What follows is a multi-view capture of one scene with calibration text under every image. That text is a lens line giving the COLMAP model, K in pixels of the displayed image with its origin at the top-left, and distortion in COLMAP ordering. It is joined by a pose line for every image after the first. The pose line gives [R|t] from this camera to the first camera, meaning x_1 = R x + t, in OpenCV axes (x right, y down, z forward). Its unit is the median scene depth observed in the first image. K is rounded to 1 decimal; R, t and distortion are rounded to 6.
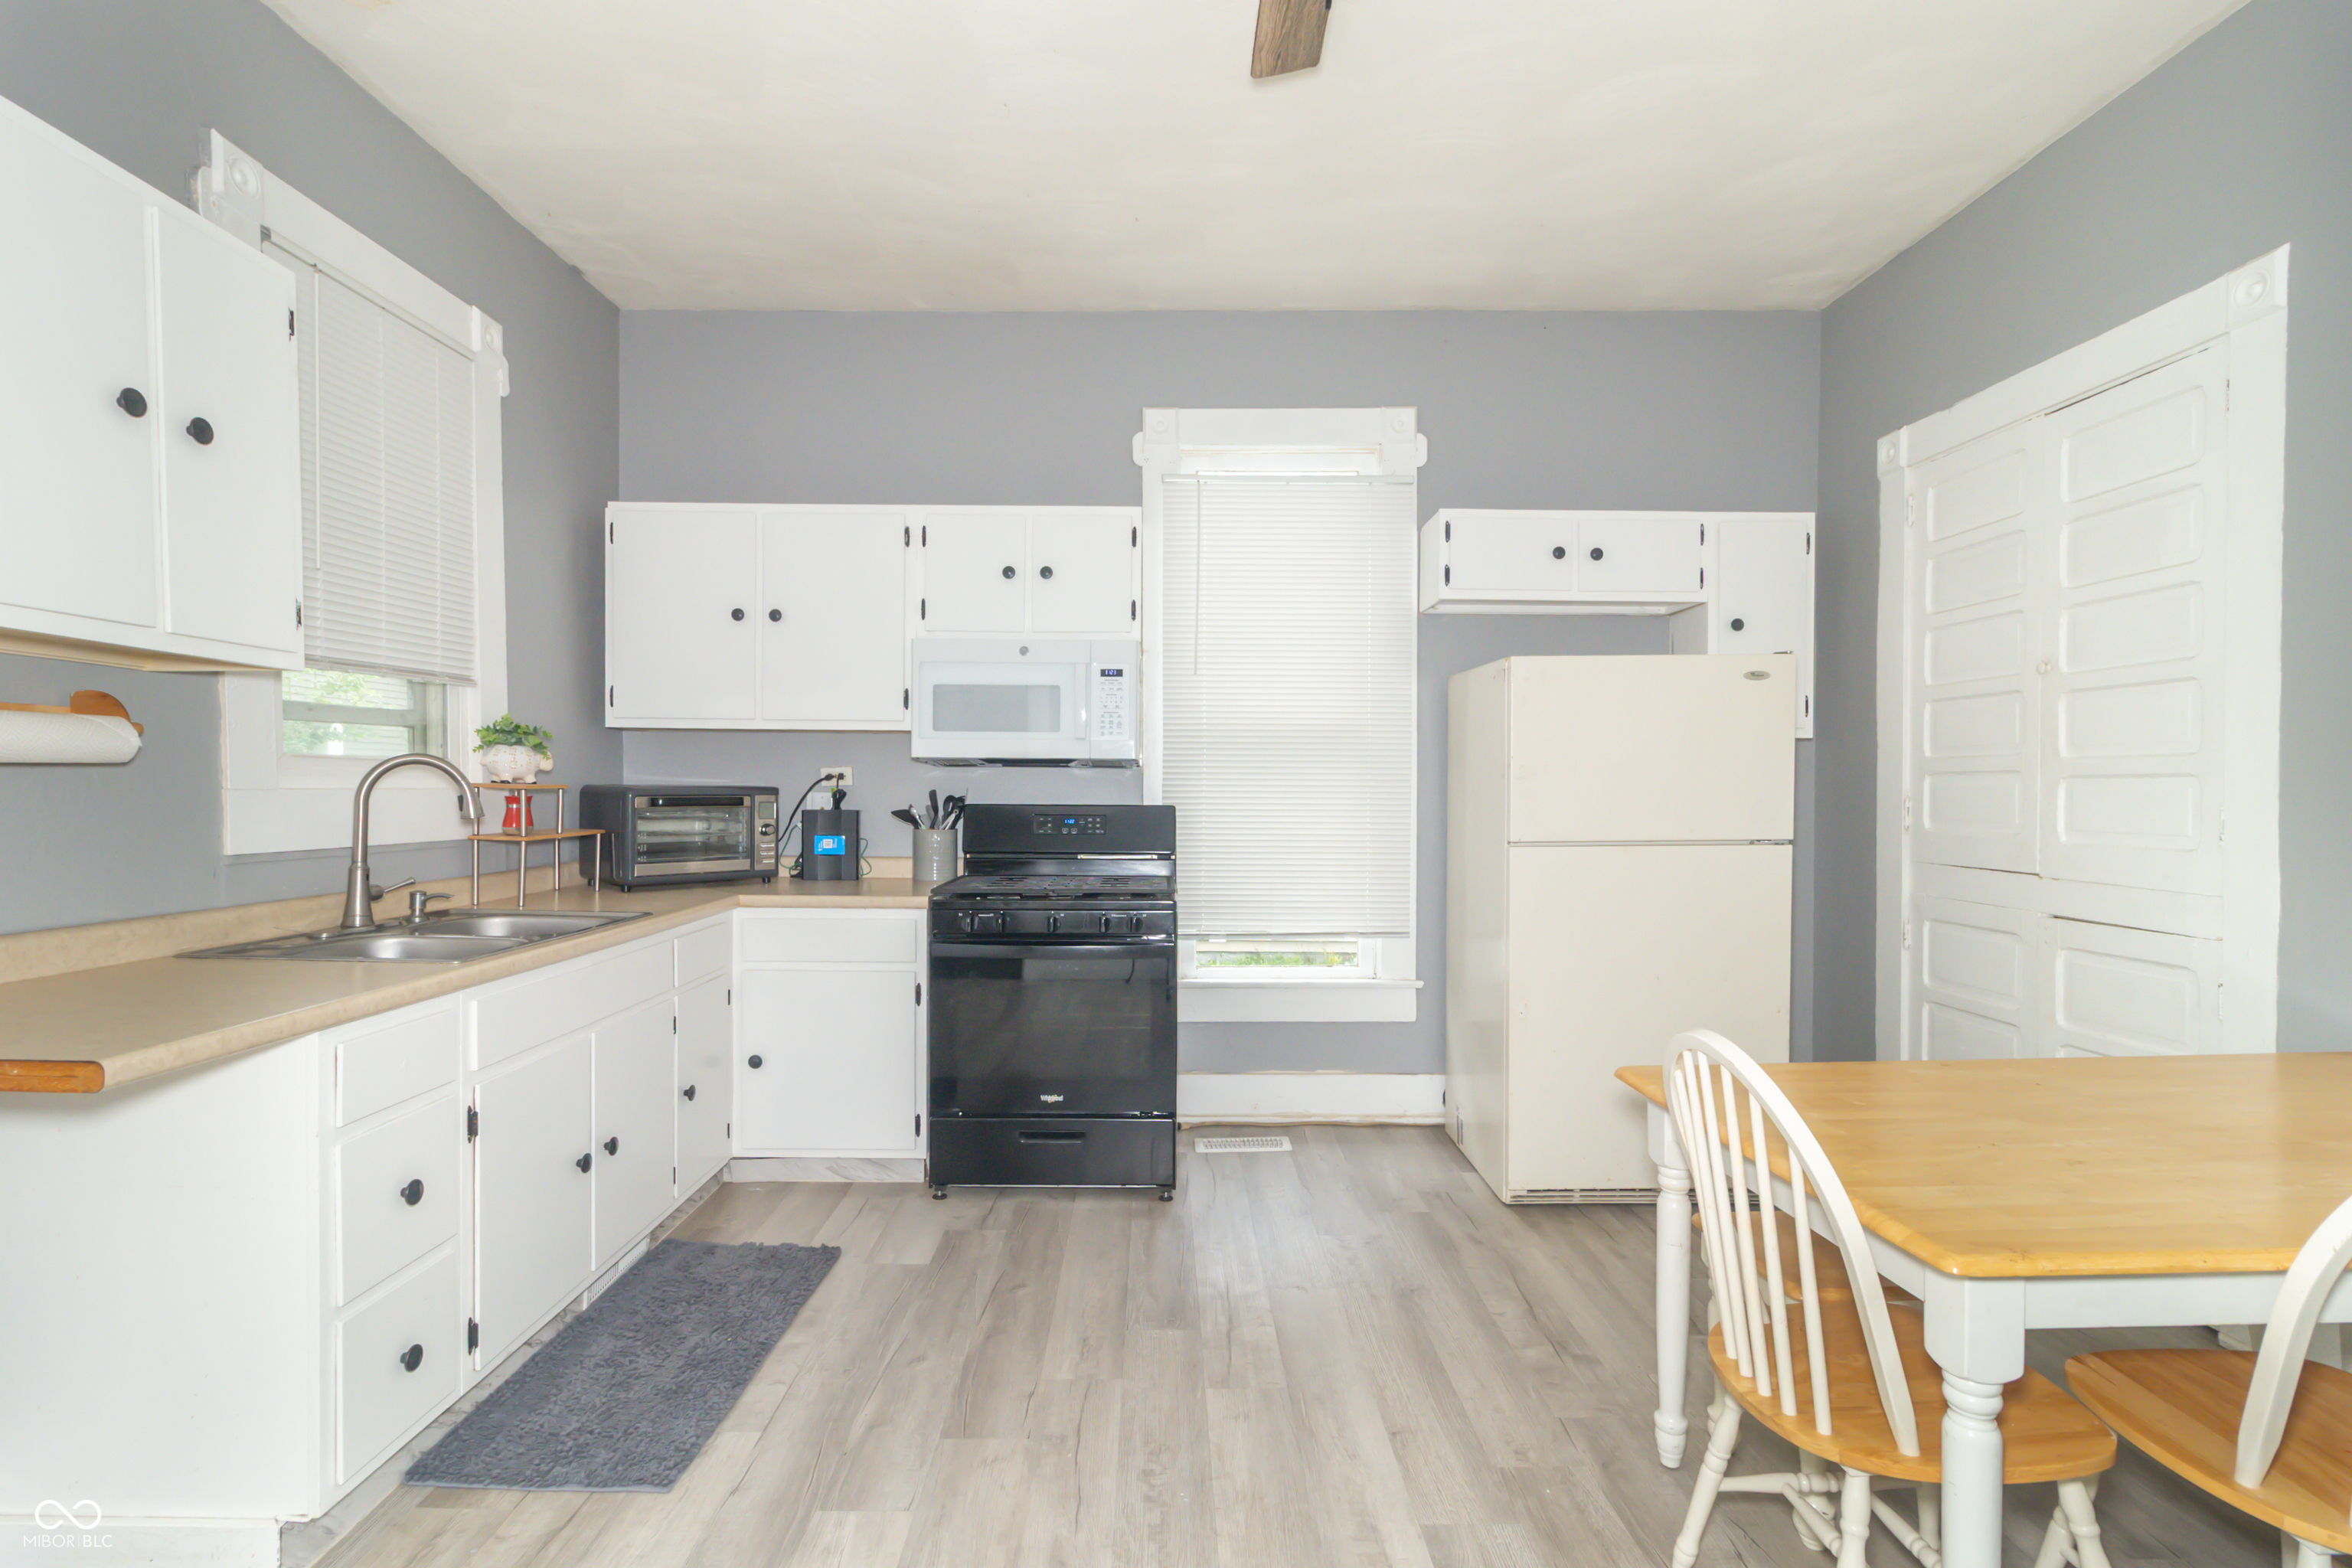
lens RADIAL K [[1097.8, 0, 1167.2], [0, 1097.8, 796.0], [0, 0, 1]] dist [0.002436, 0.000257]
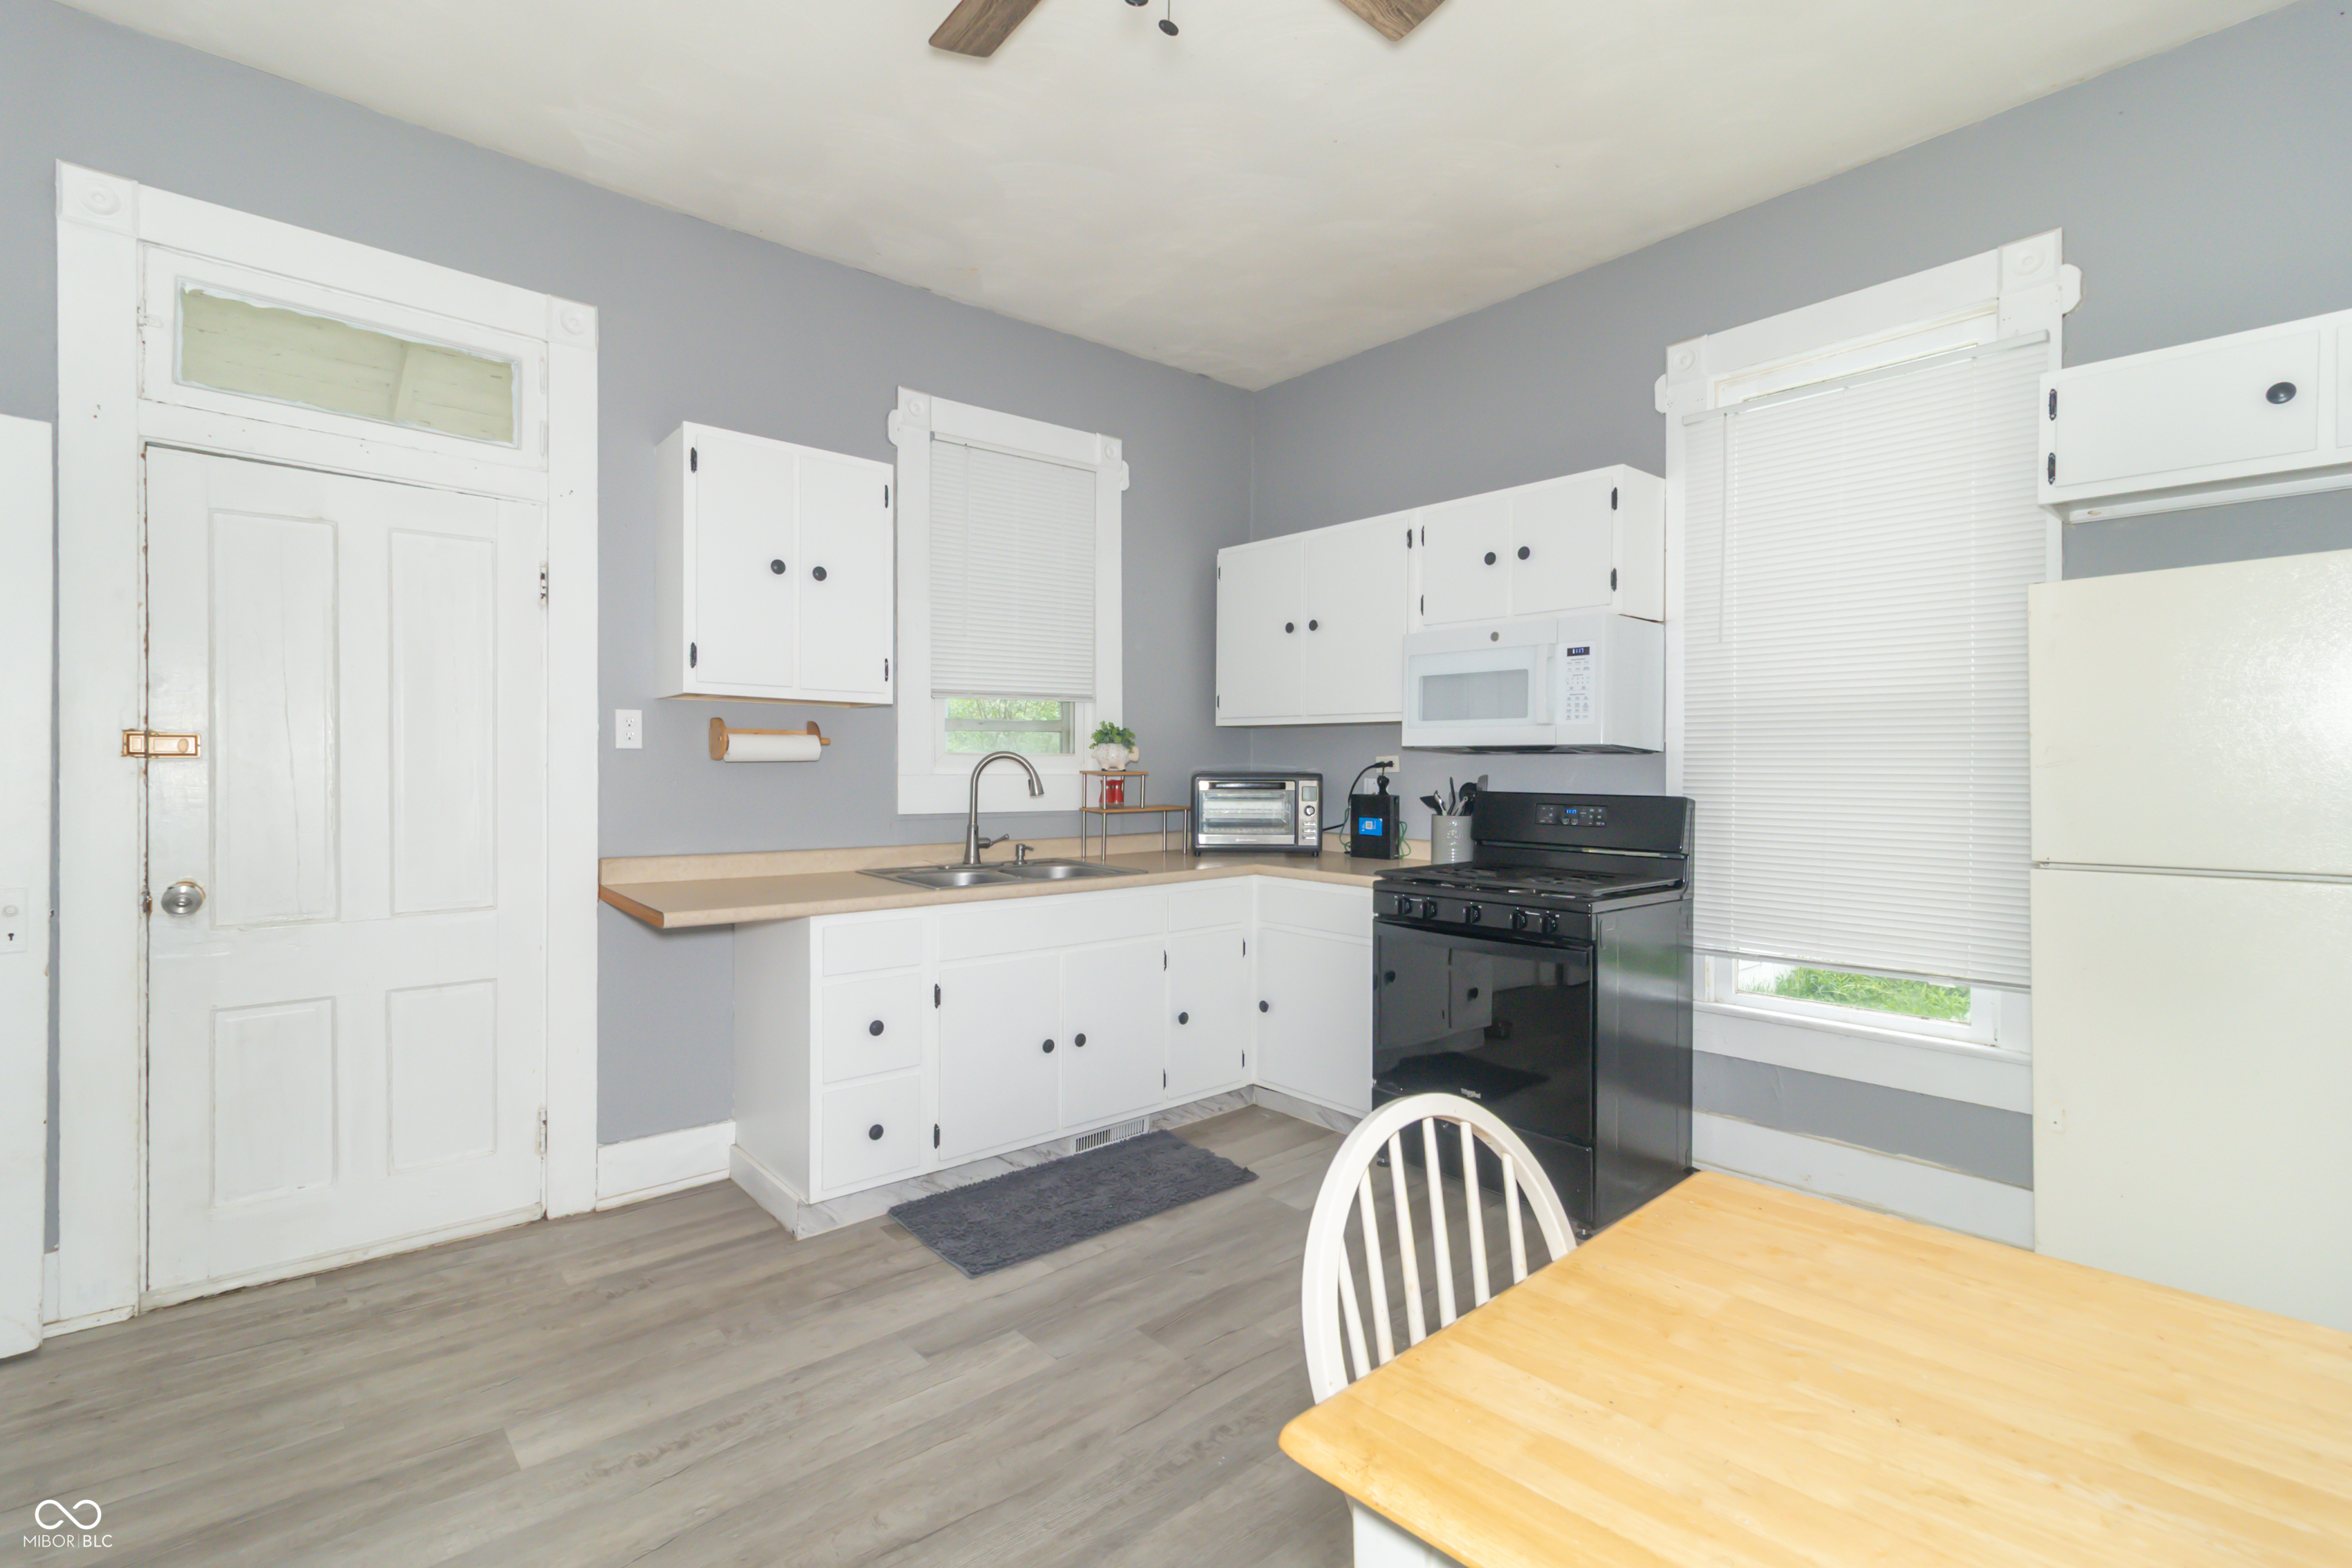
lens RADIAL K [[1075.0, 0, 1179.9], [0, 1075.0, 755.1], [0, 0, 1]] dist [0.002183, 0.000130]
pose [[0.656283, -0.009489, -0.754455, 0.443876], [-0.007362, 0.999793, -0.018979, -0.005923], [0.754479, 0.018009, 0.656077, 0.168214]]
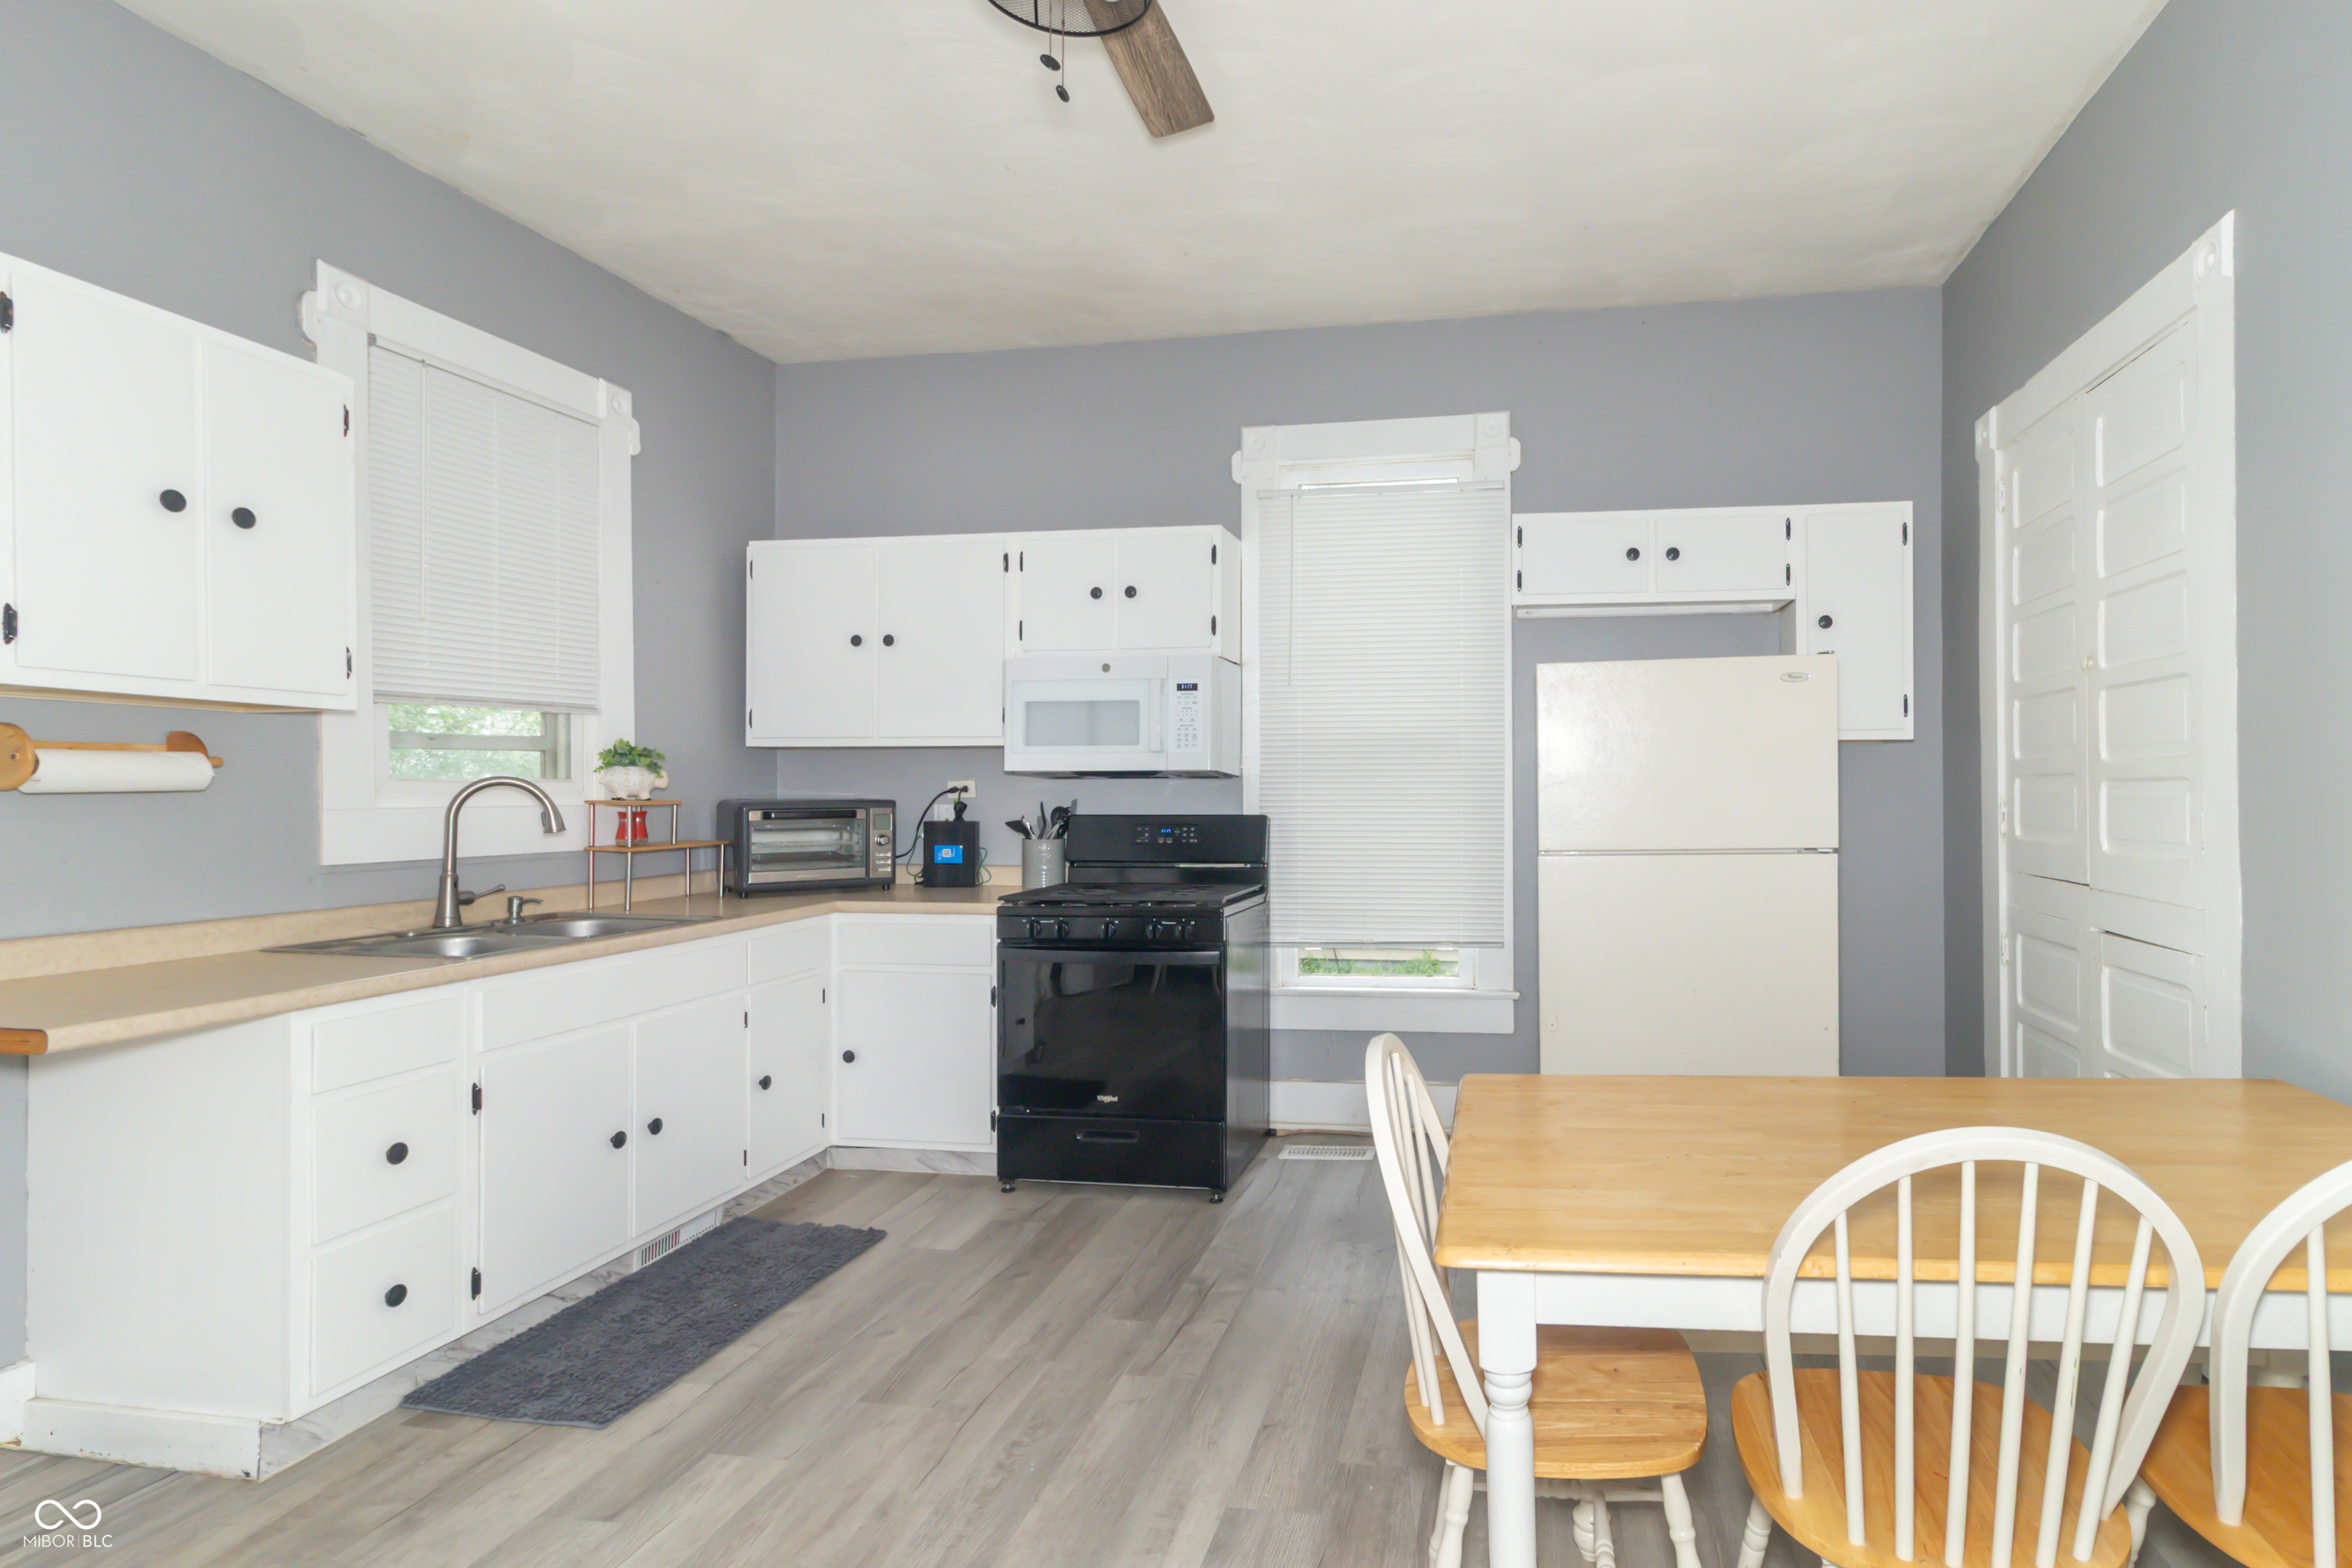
lens RADIAL K [[1143.5, 0, 1370.3], [0, 1143.5, 775.7], [0, 0, 1]] dist [0.002905, 0.000593]
pose [[0.989478, -0.011279, -0.144245, 0.295817], [0.008268, 0.999736, -0.021453, -0.004687], [0.144449, 0.020035, 0.989309, -0.040016]]
